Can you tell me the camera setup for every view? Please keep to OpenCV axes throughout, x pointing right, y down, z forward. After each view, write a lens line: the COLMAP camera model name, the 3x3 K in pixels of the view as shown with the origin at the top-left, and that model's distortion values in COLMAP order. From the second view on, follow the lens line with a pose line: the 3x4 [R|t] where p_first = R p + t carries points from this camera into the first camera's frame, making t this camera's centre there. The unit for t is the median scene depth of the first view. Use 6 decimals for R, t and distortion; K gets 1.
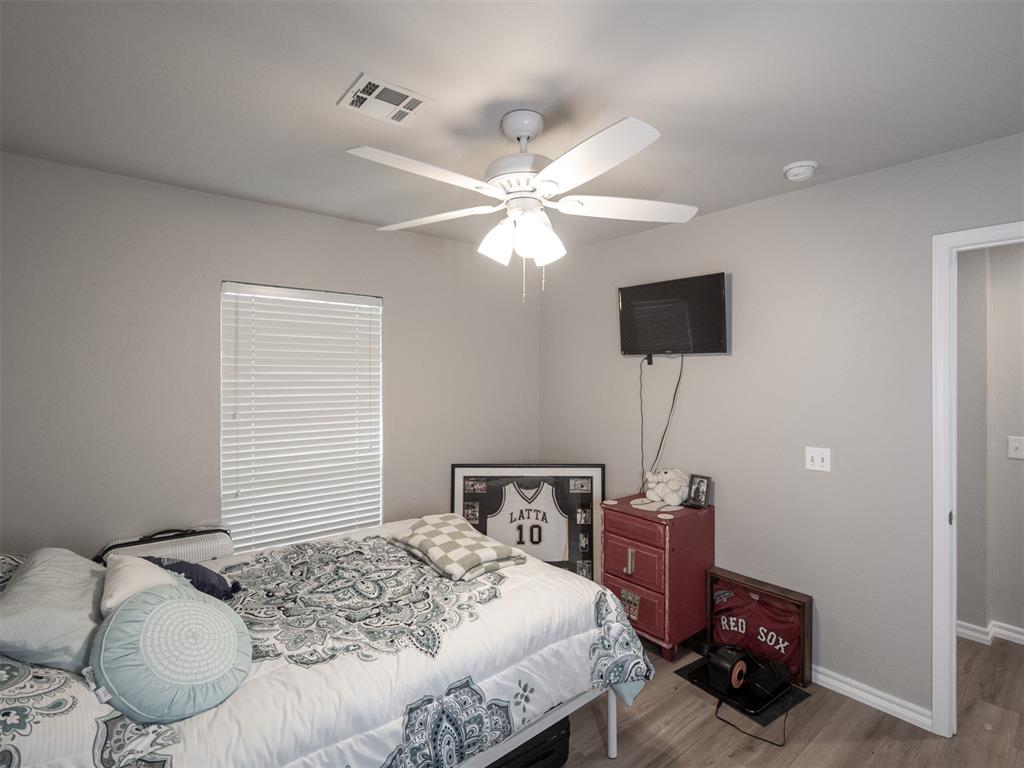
lens RADIAL K [[505.7, 0, 522.3], [0, 505.7, 385.1], [0, 0, 1]] dist [-0.006507, -0.005252]
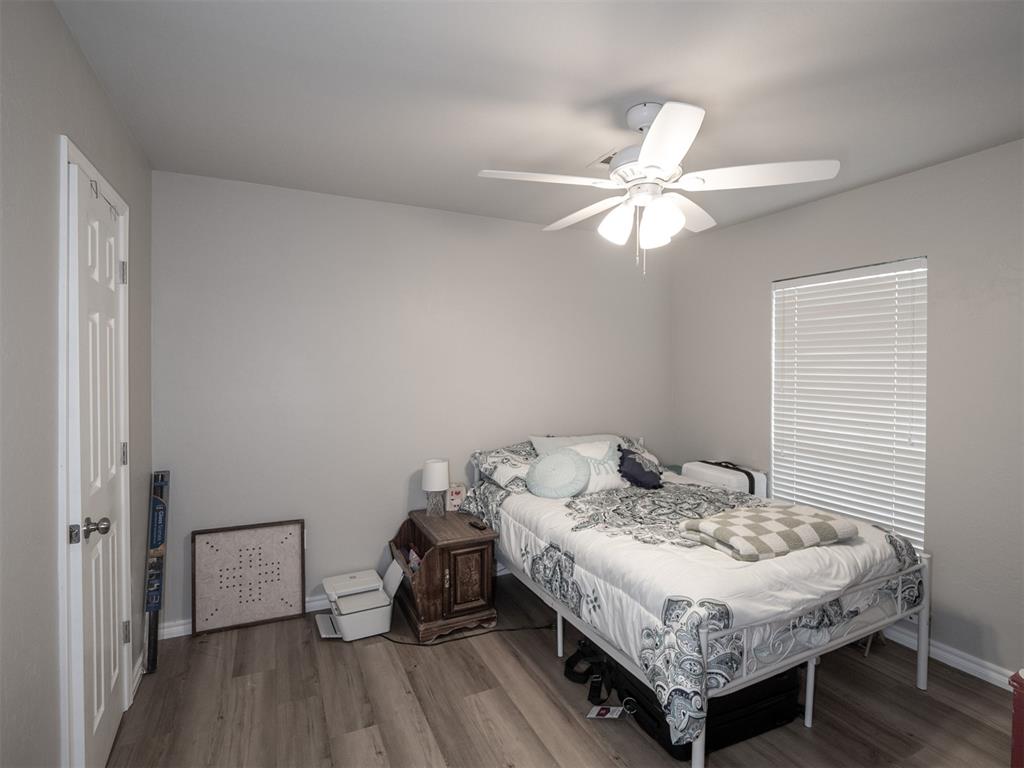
lens RADIAL K [[505.7, 0, 521.0], [0, 505.7, 374.1], [0, 0, 1]] dist [-0.006507, -0.005252]
pose [[-0.242372, 0.011410, -0.970116, 1.141240], [-0.022171, 0.999605, 0.017296, 0.024735], [0.969930, 0.025700, -0.242023, 1.008966]]
